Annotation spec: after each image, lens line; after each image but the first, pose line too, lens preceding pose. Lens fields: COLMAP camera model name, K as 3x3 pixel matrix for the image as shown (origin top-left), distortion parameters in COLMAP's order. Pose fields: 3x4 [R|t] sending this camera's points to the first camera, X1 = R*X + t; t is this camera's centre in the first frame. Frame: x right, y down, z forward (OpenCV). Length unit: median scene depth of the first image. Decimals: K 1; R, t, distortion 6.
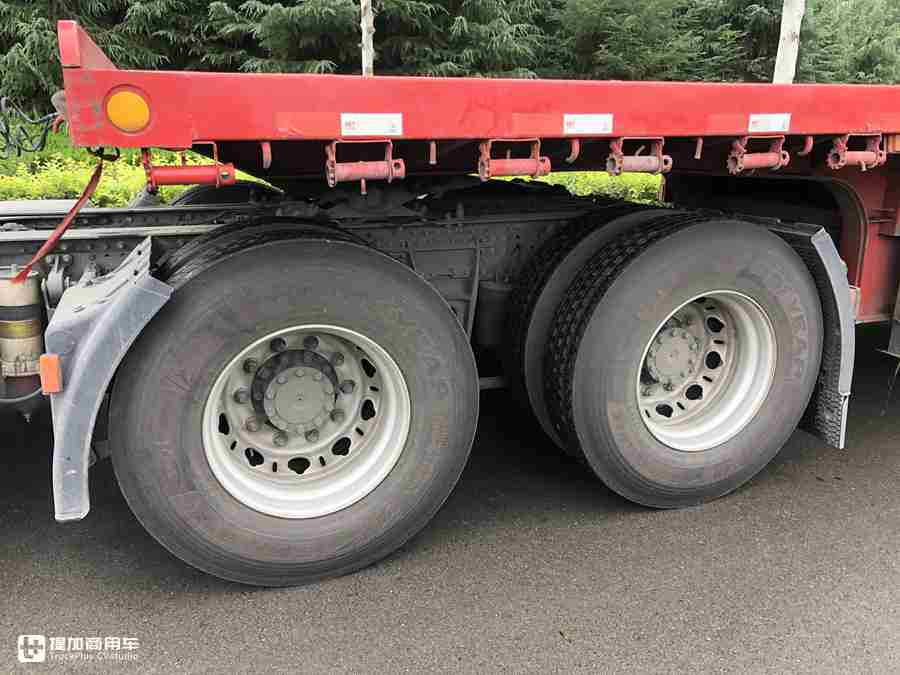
lens RADIAL K [[738.1, 0, 452.4], [0, 738.1, 354.1], [0, 0, 1]] dist [0.025926, -0.007134]
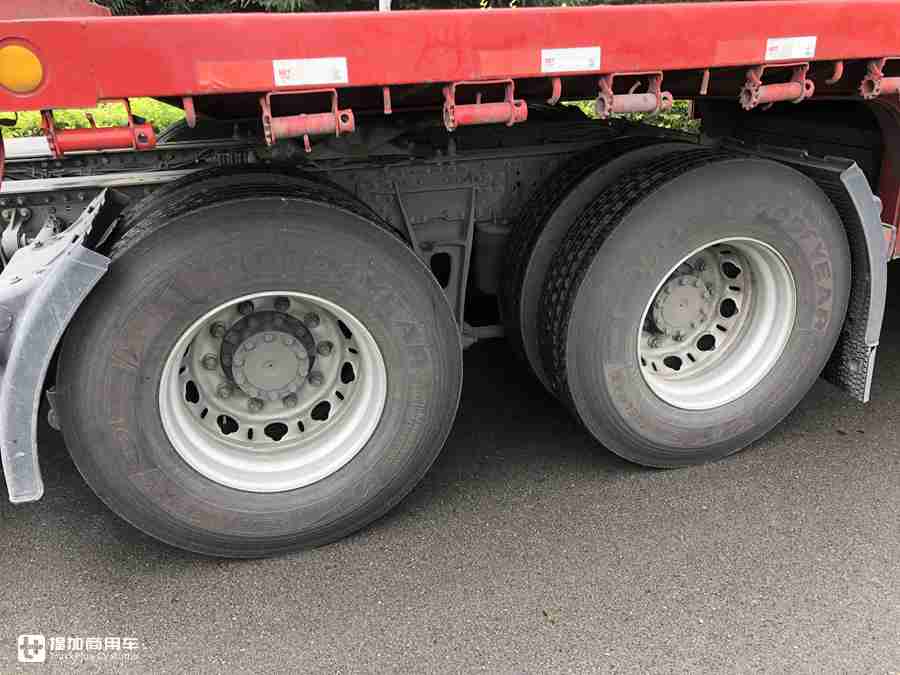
lens RADIAL K [[738.1, 0, 452.4], [0, 738.1, 354.1], [0, 0, 1]] dist [0.025926, -0.007134]
pose [[0.998853, -0.006307, -0.047463, 0.067469], [0.011720, 0.993336, 0.114660, -0.056920], [0.046424, -0.115085, 0.992270, 0.079429]]
